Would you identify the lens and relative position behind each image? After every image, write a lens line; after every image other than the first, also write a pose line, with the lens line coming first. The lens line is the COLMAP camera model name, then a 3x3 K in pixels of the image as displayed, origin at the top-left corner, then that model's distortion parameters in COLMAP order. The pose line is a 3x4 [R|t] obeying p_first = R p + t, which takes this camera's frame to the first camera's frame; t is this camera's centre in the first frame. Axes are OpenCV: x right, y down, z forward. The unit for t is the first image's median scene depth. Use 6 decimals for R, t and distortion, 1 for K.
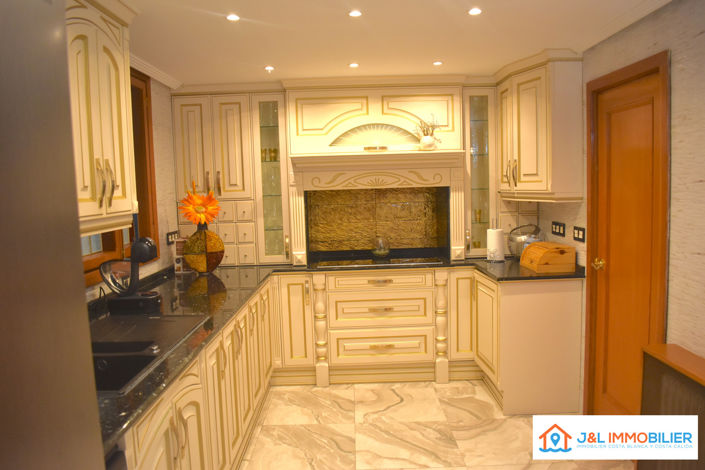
lens RADIAL K [[547.5, 0, 357.4], [0, 547.5, 235.1], [0, 0, 1]] dist [-0.100279, 0.019101]
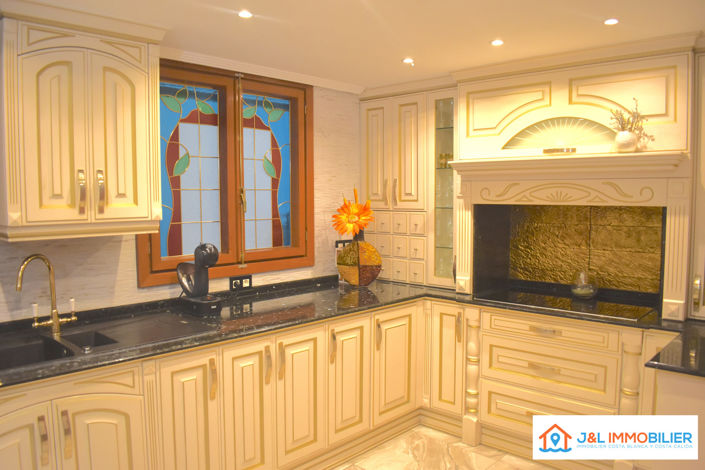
lens RADIAL K [[547.5, 0, 353.1], [0, 547.5, 237.6], [0, 0, 1]] dist [-0.100279, 0.019101]
pose [[0.725542, 0.080695, -0.683430, 0.338729], [-0.083674, 0.996077, 0.028781, -0.039698], [0.683072, 0.036303, 0.729448, 0.282656]]
